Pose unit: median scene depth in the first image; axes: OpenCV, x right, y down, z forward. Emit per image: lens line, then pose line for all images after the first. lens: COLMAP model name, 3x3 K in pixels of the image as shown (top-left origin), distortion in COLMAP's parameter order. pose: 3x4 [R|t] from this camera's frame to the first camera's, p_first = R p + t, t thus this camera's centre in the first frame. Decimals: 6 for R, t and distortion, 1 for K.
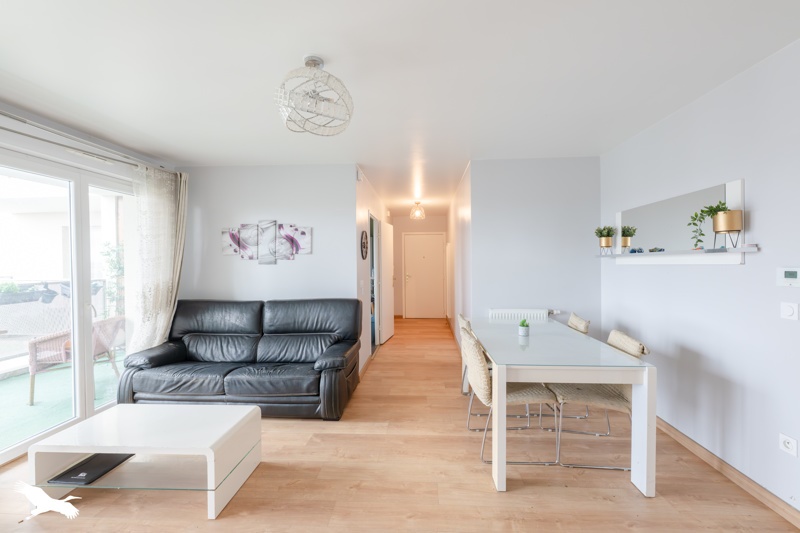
lens RADIAL K [[346.9, 0, 399.7], [0, 346.9, 265.9], [0, 0, 1]] dist [0.000069, -0.000036]
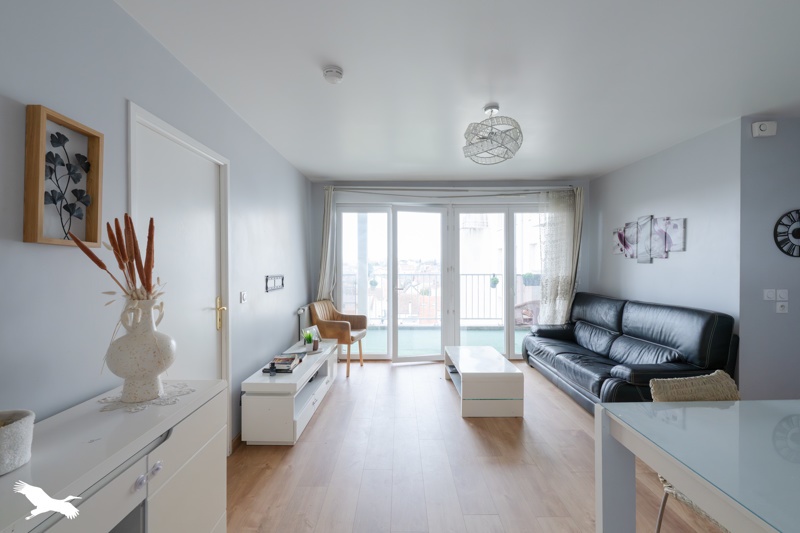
lens RADIAL K [[346.9, 0, 399.7], [0, 346.9, 263.8], [0, 0, 1]] dist [0.000069, -0.000036]
pose [[0.068270, 0.008076, -0.997634, 0.510950], [-0.008697, 0.999934, 0.007500, -0.004186], [0.997629, 0.008164, 0.068336, 0.277433]]
